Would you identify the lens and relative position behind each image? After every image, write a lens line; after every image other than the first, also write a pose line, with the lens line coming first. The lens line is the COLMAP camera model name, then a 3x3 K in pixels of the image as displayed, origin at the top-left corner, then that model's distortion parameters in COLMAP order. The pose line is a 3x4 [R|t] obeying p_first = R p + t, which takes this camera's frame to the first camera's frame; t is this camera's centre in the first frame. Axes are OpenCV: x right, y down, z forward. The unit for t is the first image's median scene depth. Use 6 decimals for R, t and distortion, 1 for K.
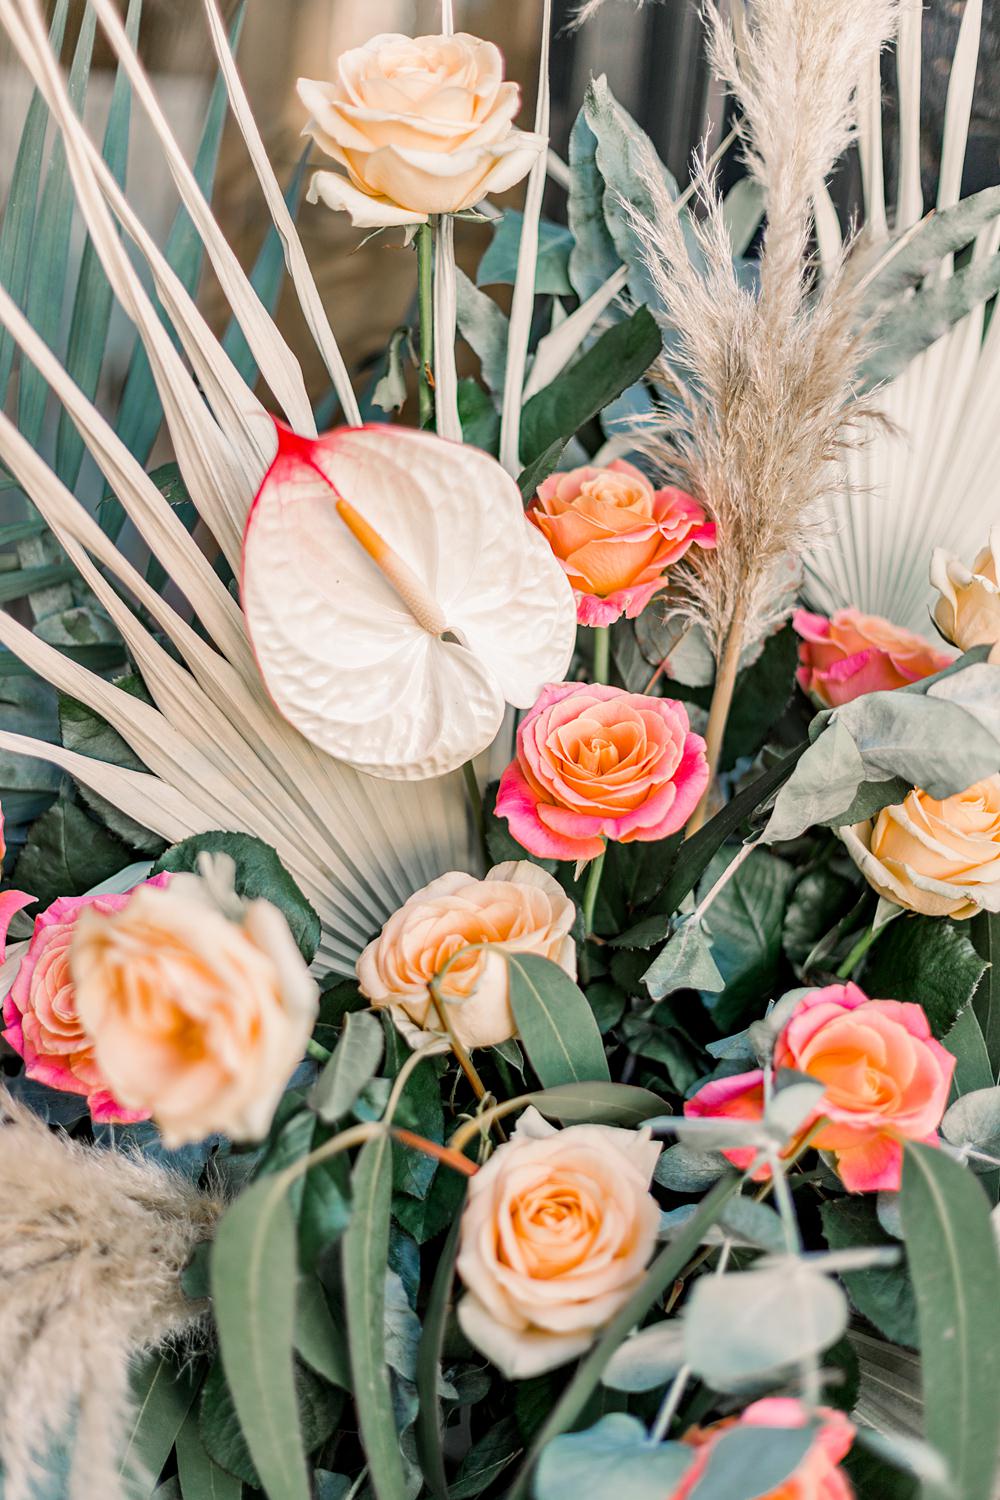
lens RADIAL K [[2240.4, 0, 495.2], [0, 2240.4, 748.0], [0, 0, 1]] dist [0.009009, 0.000000]
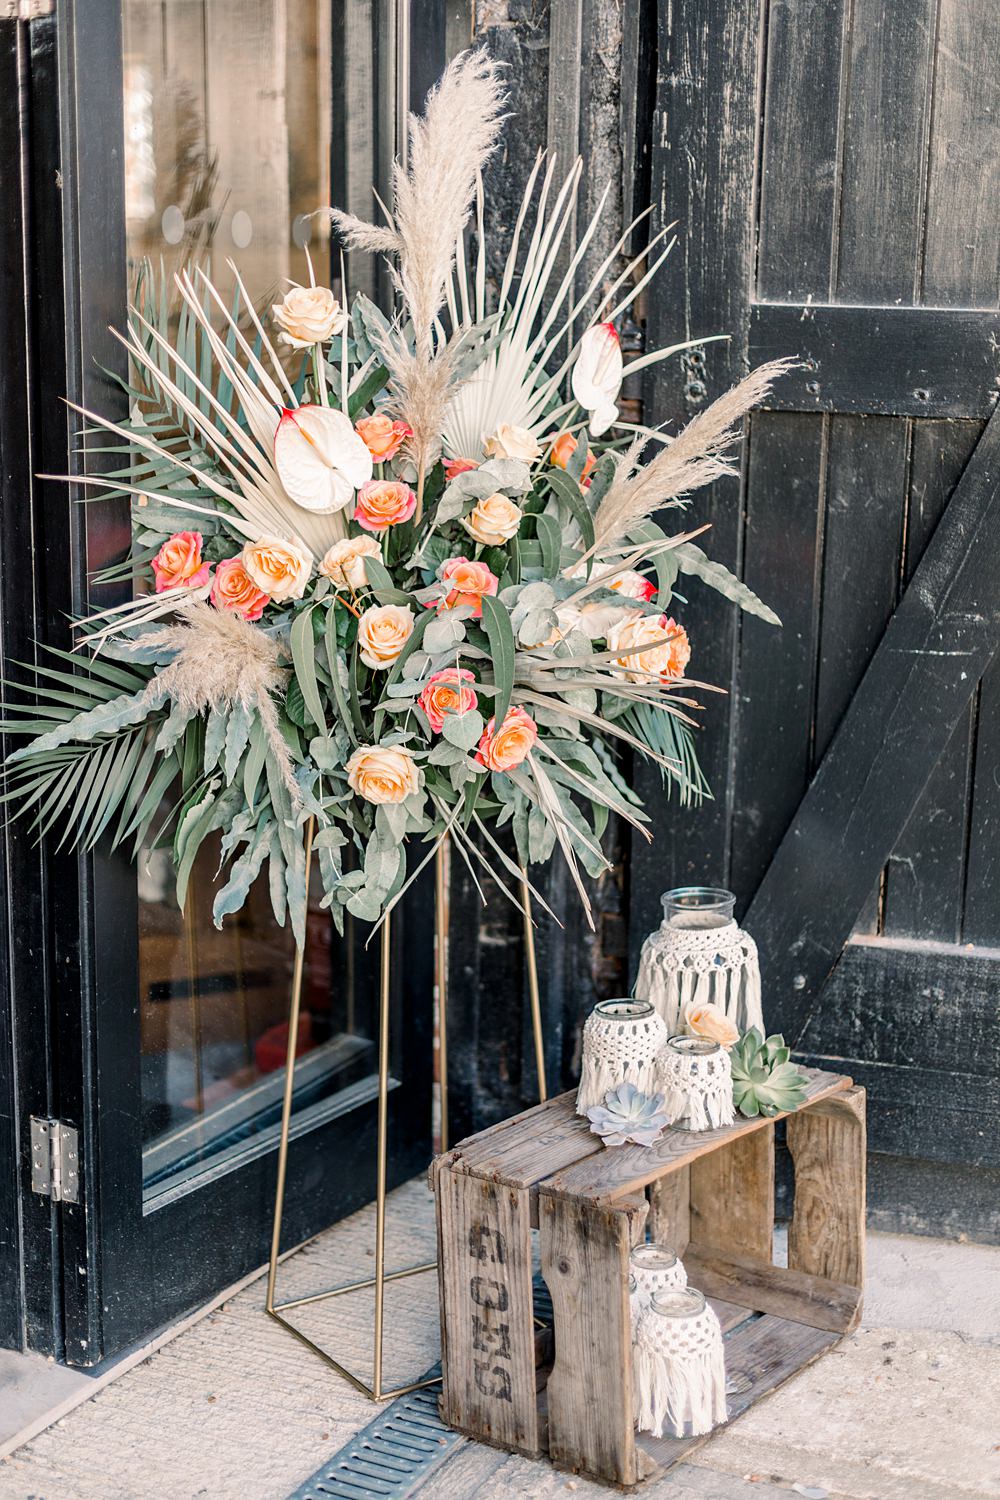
lens RADIAL K [[2240.4, 0, 503.0], [0, 2240.4, 754.2], [0, 0, 1]] dist [0.009009, 0.000000]
pose [[0.989920, -0.105274, 0.094743, -0.129591], [0.107415, 0.994055, -0.017781, 0.447001], [-0.092307, 0.027779, 0.995343, -2.262205]]
